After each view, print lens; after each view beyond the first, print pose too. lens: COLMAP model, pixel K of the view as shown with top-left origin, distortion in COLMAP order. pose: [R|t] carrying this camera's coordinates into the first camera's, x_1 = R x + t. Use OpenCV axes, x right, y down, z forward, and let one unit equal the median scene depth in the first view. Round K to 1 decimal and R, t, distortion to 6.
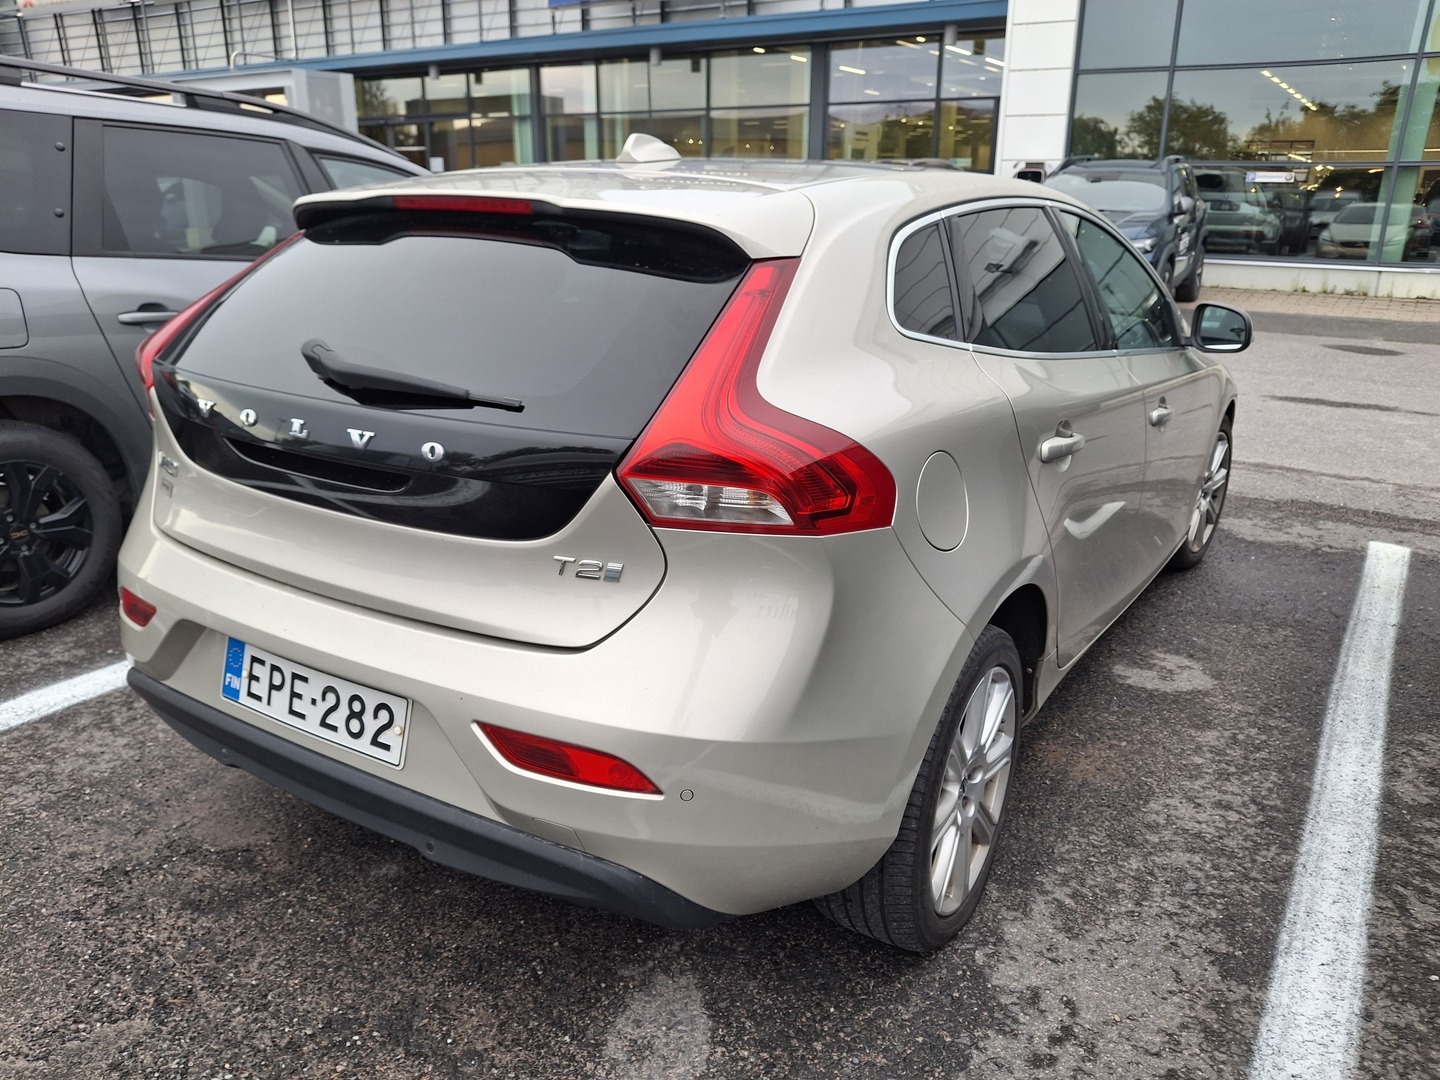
lens RADIAL K [[1030.0, 0, 720.0], [0, 1030.0, 540.0], [0, 0, 1]] dist [-0.043916, 0.000545]
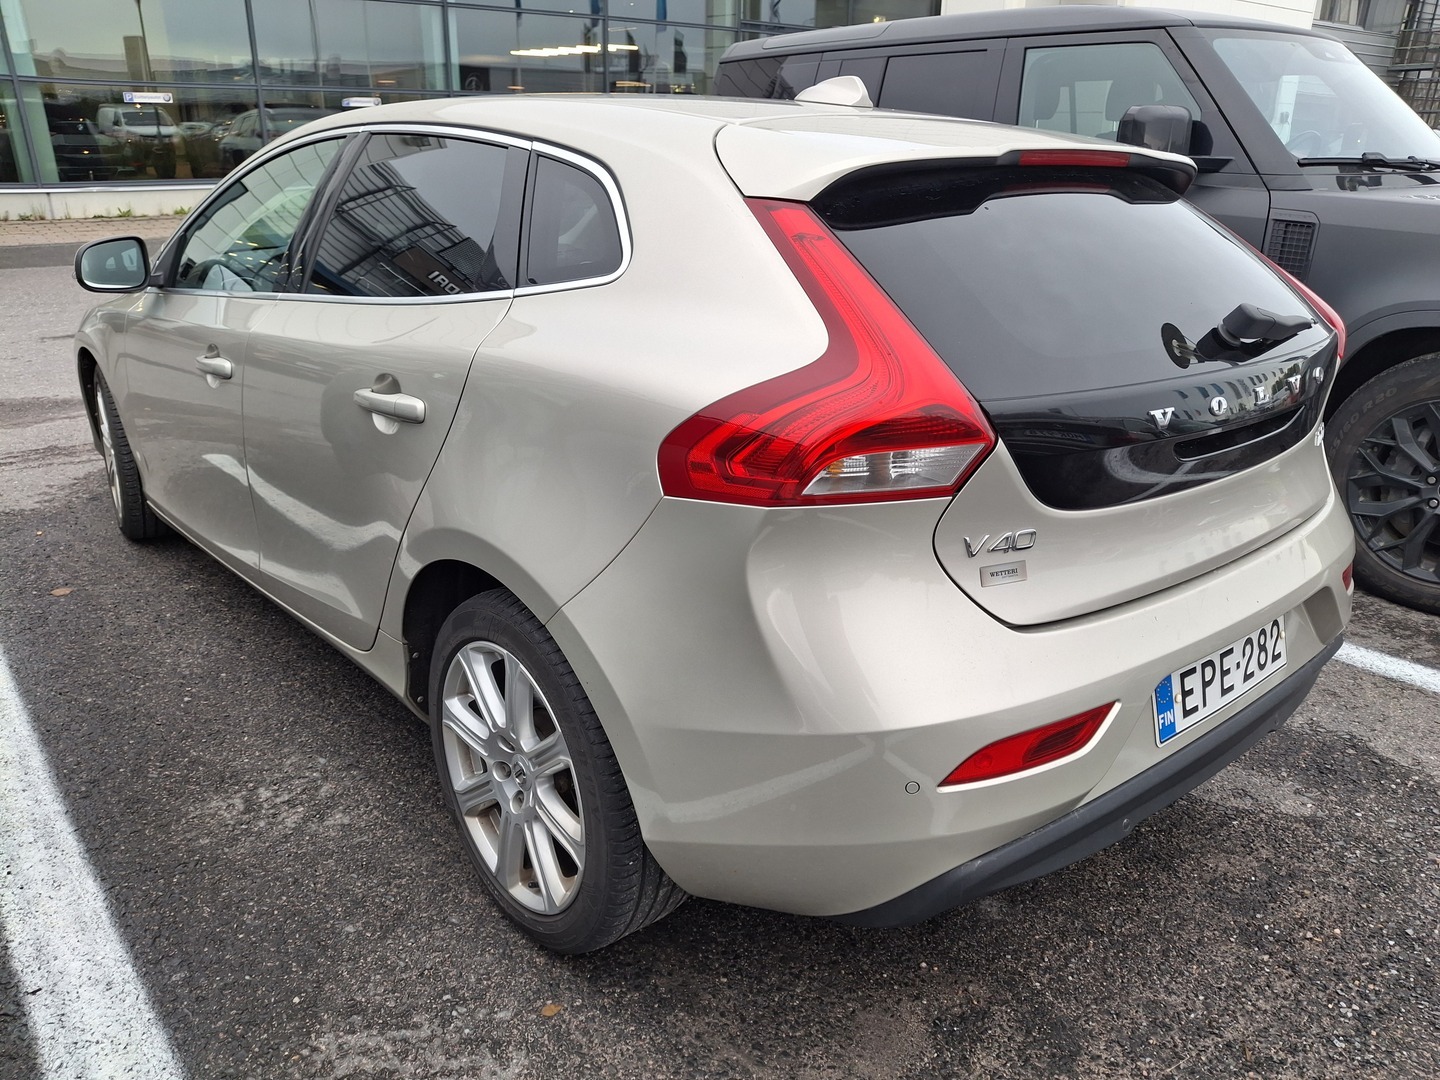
lens RADIAL K [[1055.2, 0, 720.0], [0, 1055.2, 540.0], [0, 0, 1]] dist [0.001471, 0.002610]
pose [[0.330333, -0.335088, 0.882381, -1.422351], [0.280976, 0.927388, 0.246991, -0.358454], [-0.901073, 0.166339, 0.400498, 0.989347]]
